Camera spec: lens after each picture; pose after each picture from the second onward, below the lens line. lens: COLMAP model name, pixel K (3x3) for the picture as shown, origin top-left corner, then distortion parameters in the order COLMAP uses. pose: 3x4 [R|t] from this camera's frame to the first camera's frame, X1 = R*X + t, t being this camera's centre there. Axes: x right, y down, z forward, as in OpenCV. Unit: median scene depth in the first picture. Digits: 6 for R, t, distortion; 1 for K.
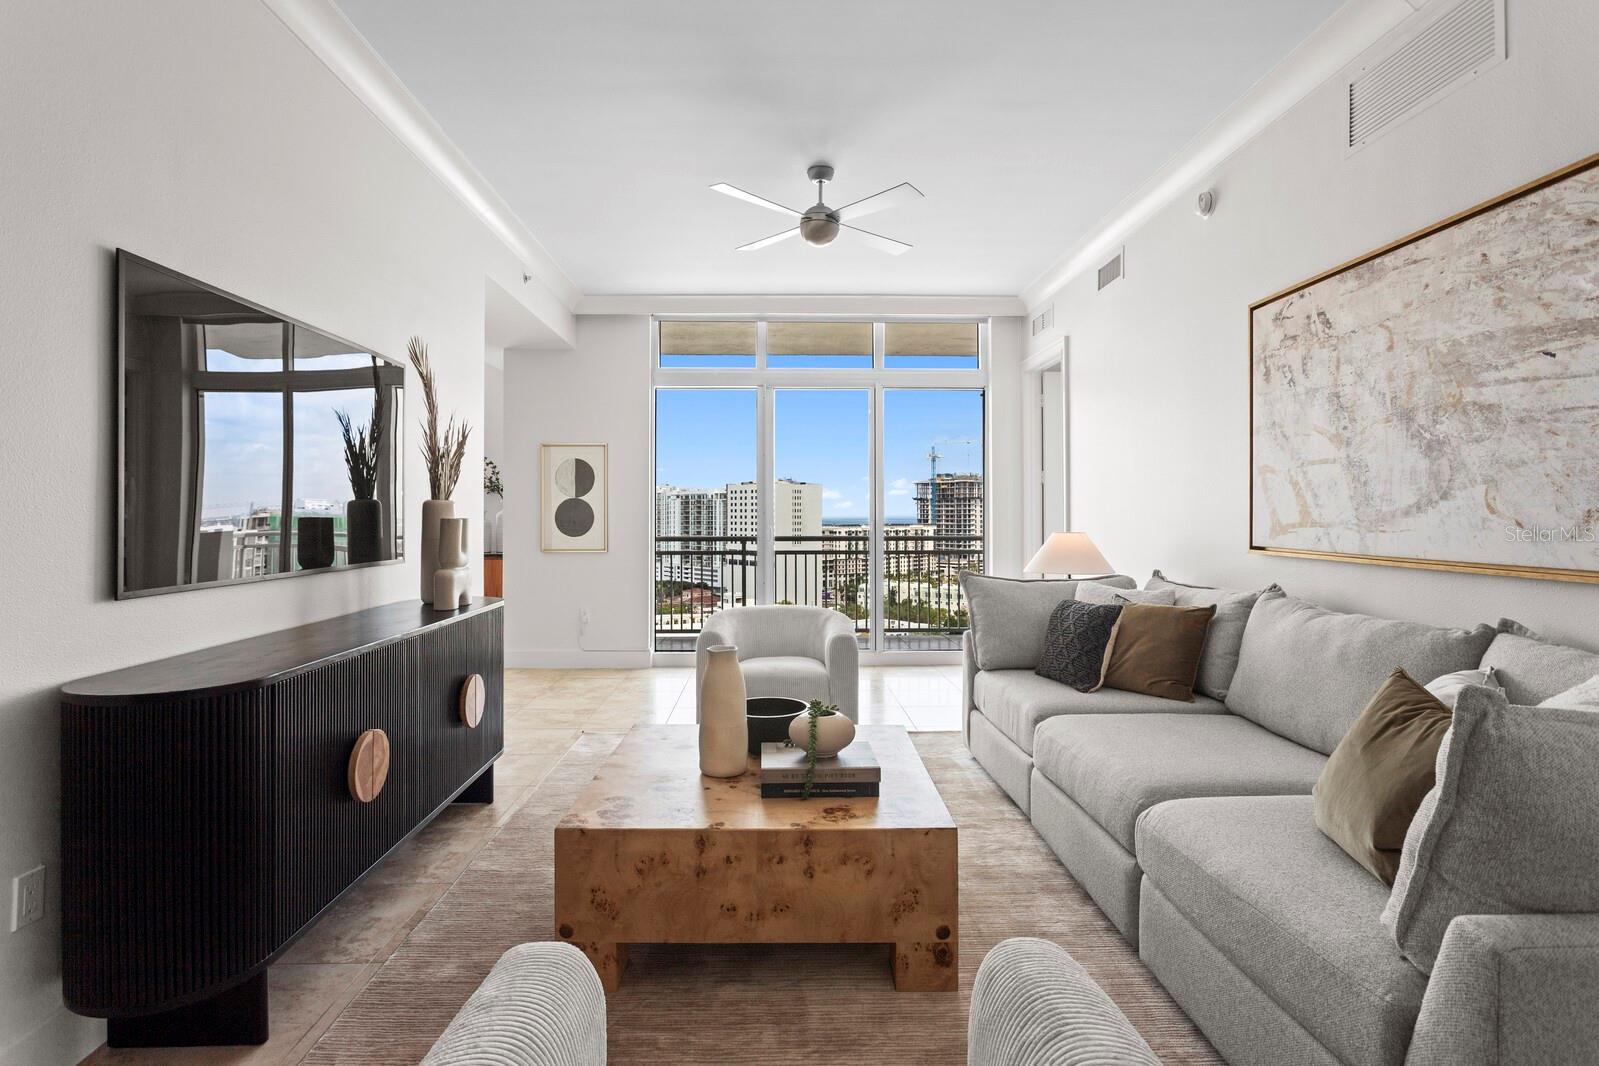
lens RADIAL K [[795.1, 0, 795.6], [0, 795.1, 524.6], [0, 0, 1]] dist [-0.014616, 0.005423]
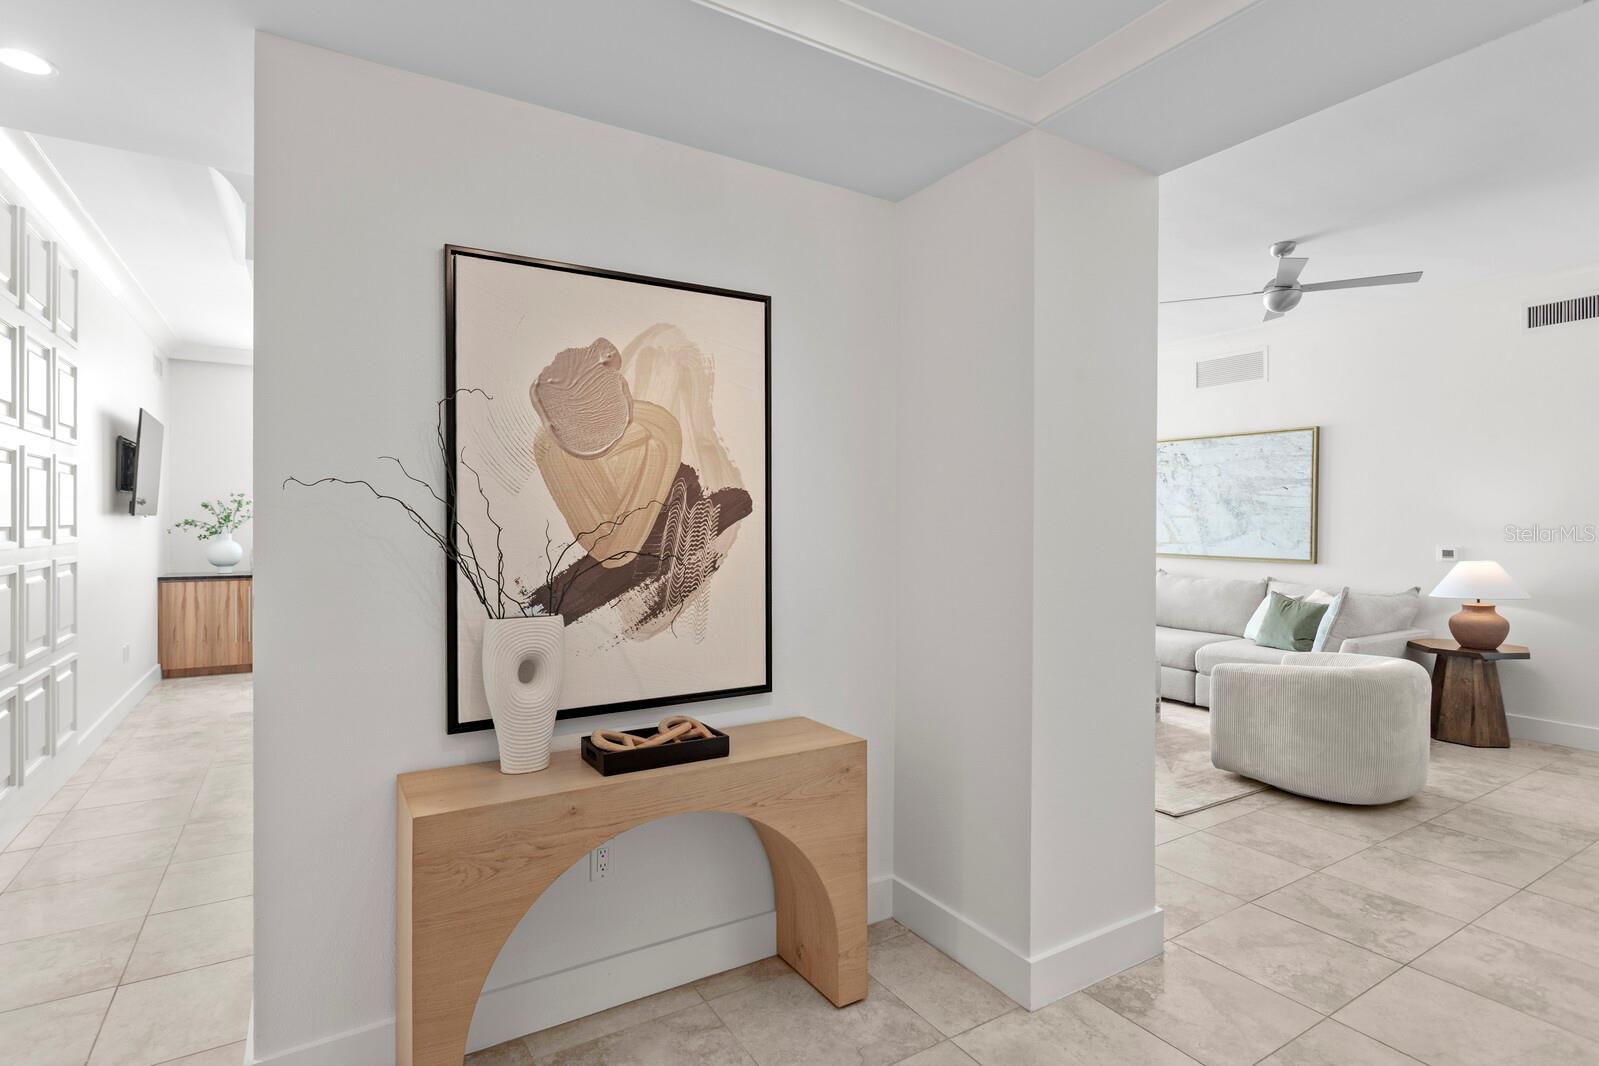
lens RADIAL K [[795.1, 0, 786.8], [0, 795.1, 542.6], [0, 0, 1]] dist [-0.014616, 0.005423]
pose [[0.867557, -0.007514, 0.497280, -1.729729], [-0.001043, 0.999856, 0.016928, -0.044295], [-0.497336, -0.015205, 0.867425, -0.535075]]
